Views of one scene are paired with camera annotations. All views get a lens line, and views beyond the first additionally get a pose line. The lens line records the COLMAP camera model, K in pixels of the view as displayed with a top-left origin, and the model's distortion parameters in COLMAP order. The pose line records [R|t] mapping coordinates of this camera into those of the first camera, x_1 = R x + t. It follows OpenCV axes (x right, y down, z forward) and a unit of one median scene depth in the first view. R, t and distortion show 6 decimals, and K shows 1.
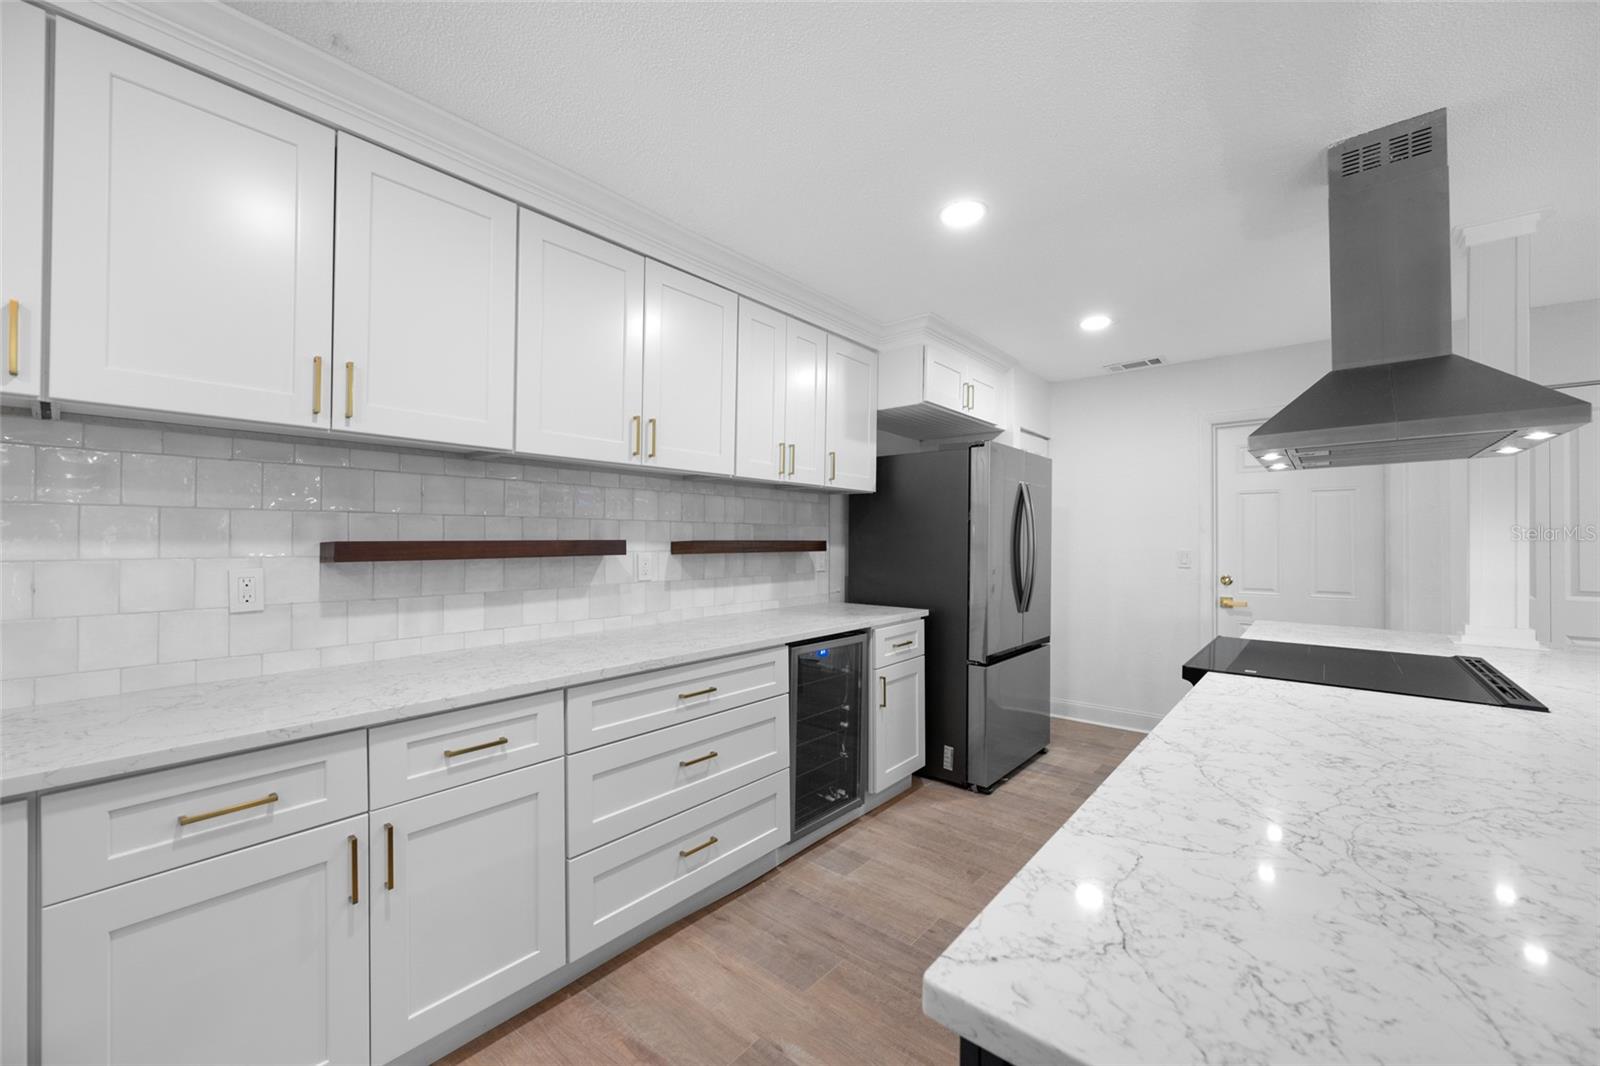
lens RADIAL K [[632.5, 0, 803.9], [0, 632.5, 530.1], [0, 0, 1]] dist [0.000230, 0.000758]
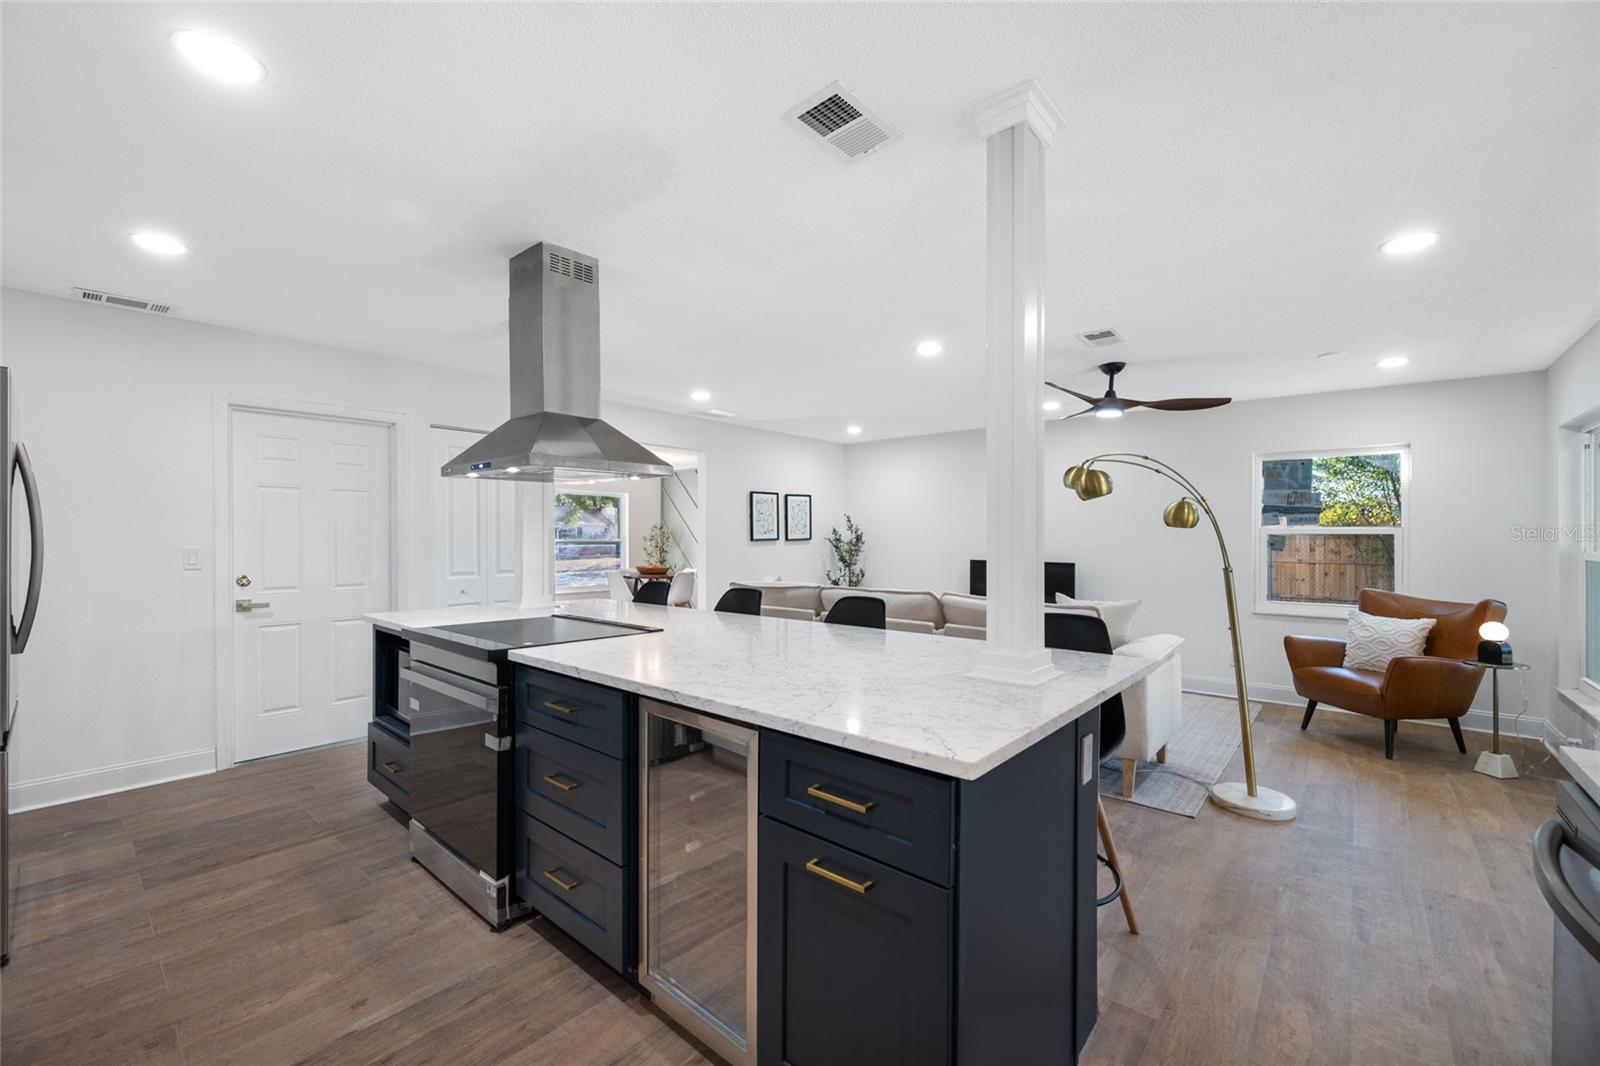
lens RADIAL K [[632.5, 0, 807.8], [0, 632.5, 533.6], [0, 0, 1]] dist [0.000230, 0.000758]
pose [[0.018504, 0.005826, 0.999812, -0.413755], [-0.018125, 0.999821, -0.005490, 0.004373], [-0.999664, -0.018020, 0.018606, 0.344433]]
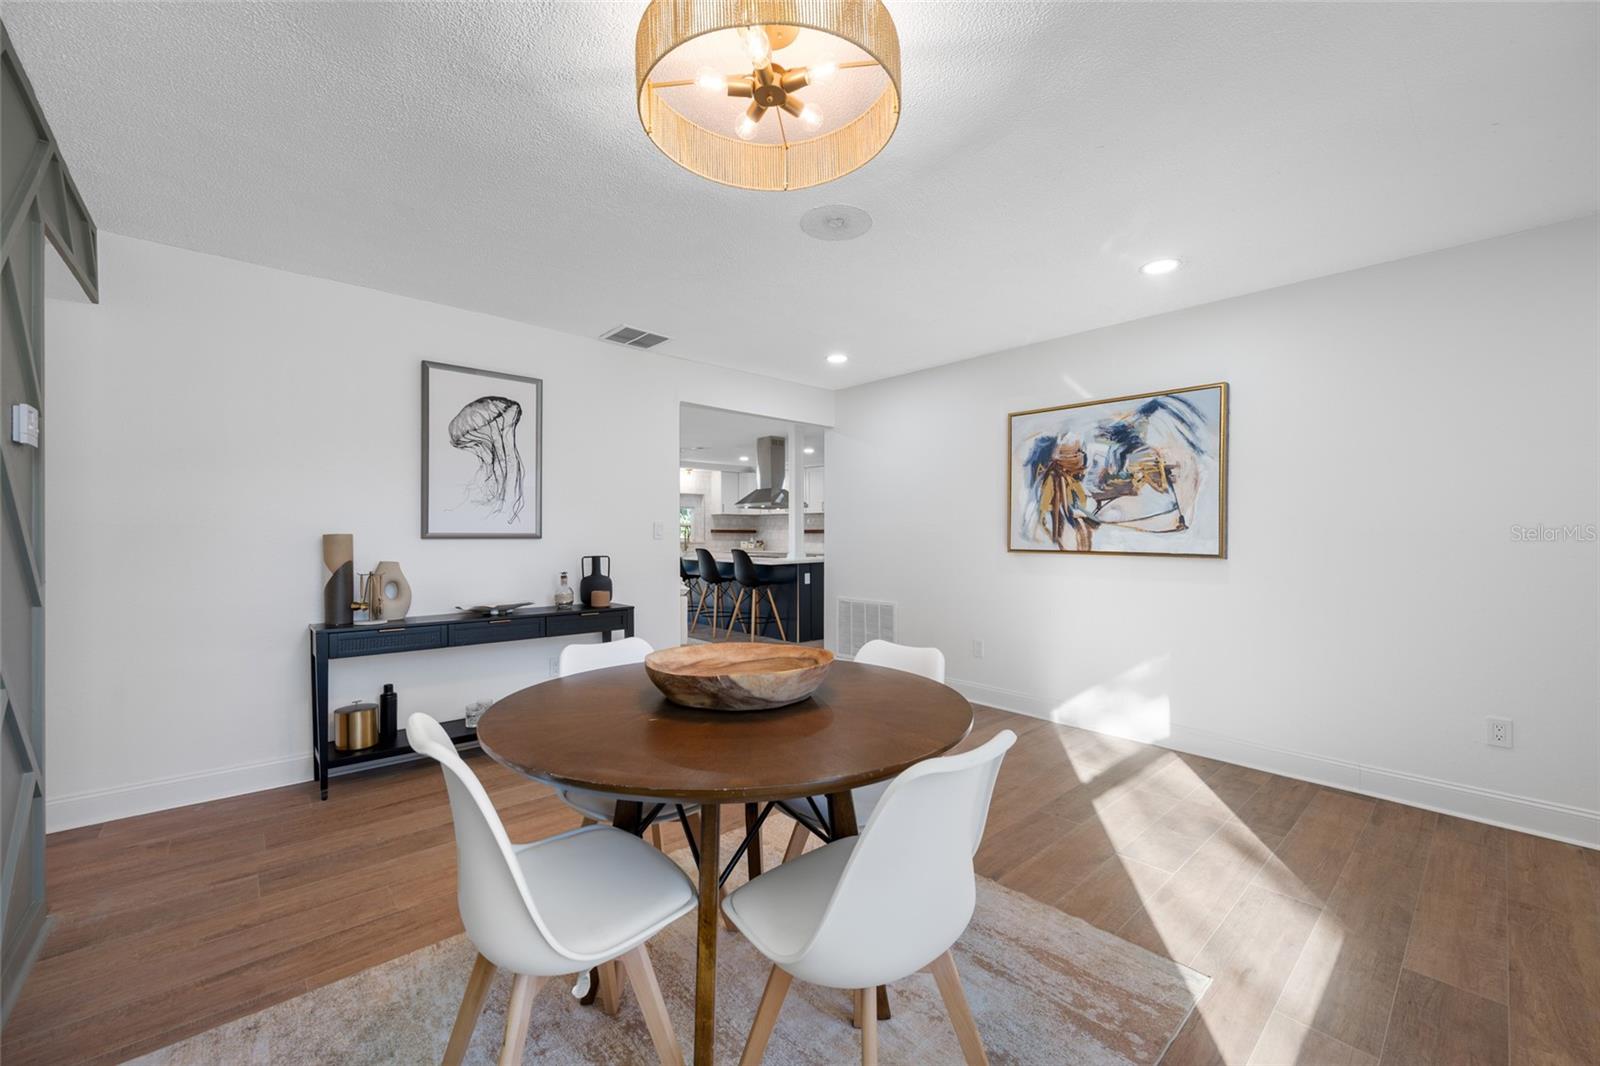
lens RADIAL K [[632.5, 0, 802.2], [0, 632.5, 538.0], [0, 0, 1]] dist [0.000230, 0.000758]
pose [[-0.143326, 0.002727, -0.989672, 4.322465], [0.013569, 0.999908, 0.000790, 0.075010], [0.989582, -0.013315, -0.143350, 1.516928]]
